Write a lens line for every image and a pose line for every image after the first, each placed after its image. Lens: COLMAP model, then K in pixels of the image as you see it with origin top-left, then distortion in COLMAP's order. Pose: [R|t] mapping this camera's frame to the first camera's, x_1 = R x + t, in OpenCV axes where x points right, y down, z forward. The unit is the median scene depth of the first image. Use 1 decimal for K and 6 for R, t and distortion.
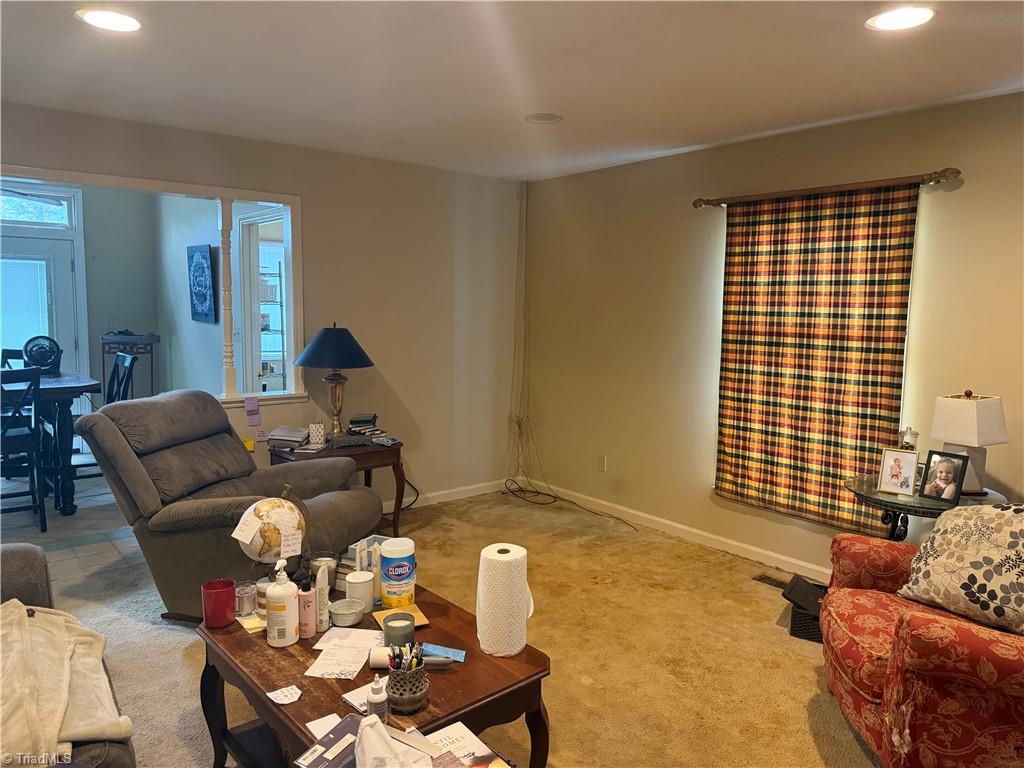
lens RADIAL K [[725.8, 0, 515.8], [0, 725.8, 383.1], [0, 0, 1]] dist [0.041536, -0.016343]
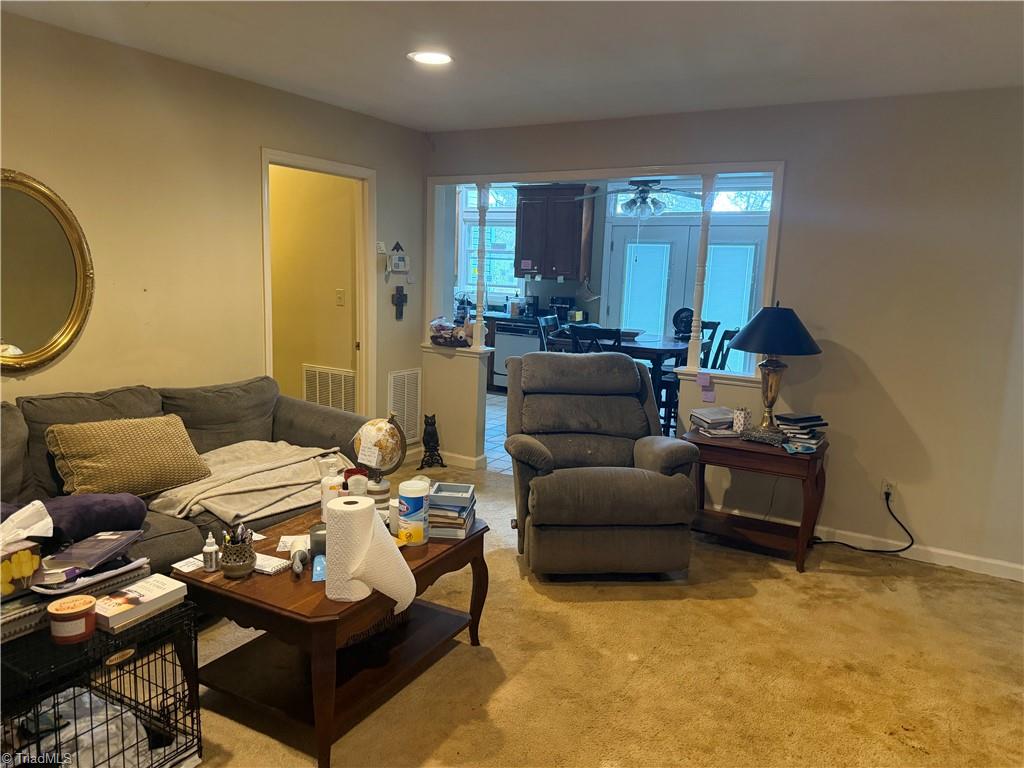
lens RADIAL K [[725.8, 0, 509.6], [0, 725.8, 392.6], [0, 0, 1]] dist [0.041536, -0.016343]
pose [[0.345742, 0.158633, -0.924823, 0.536707], [-0.139570, 0.983336, 0.116492, -0.037147], [0.927891, 0.088801, 0.362121, 0.452786]]
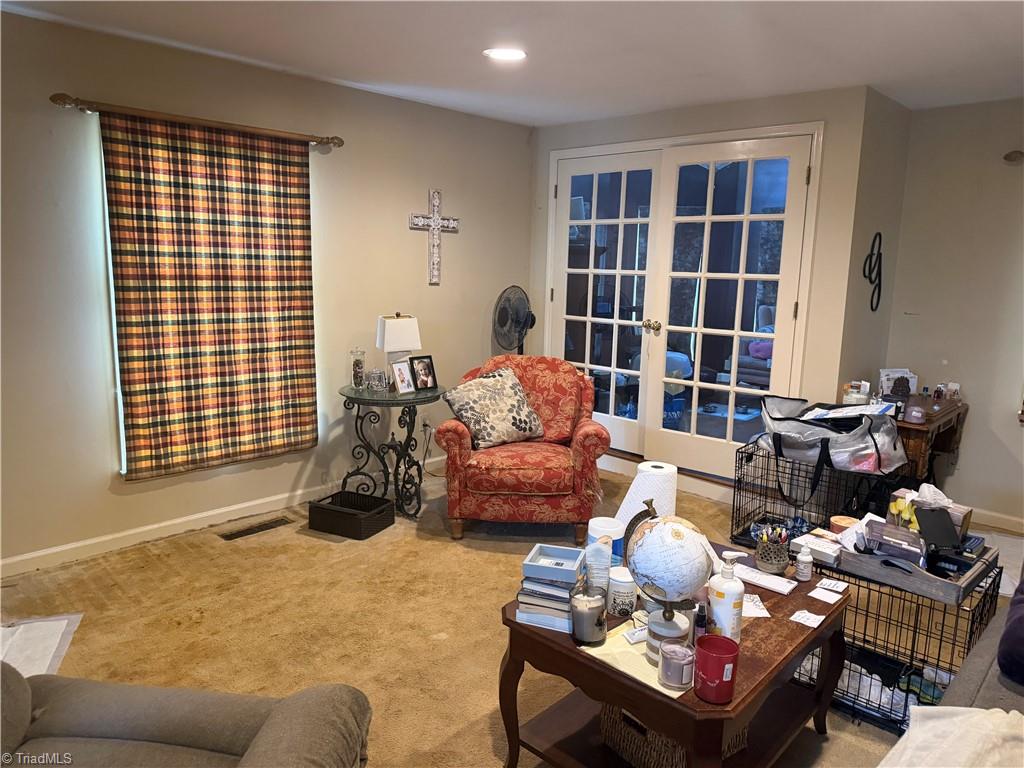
lens RADIAL K [[725.8, 0, 519.2], [0, 725.8, 380.8], [0, 0, 1]] dist [0.041536, -0.016343]
pose [[-0.124176, -0.190021, 0.973895, -0.624224], [0.078090, 0.976576, 0.200500, -0.095848], [-0.989183, 0.100949, -0.106429, 0.734509]]
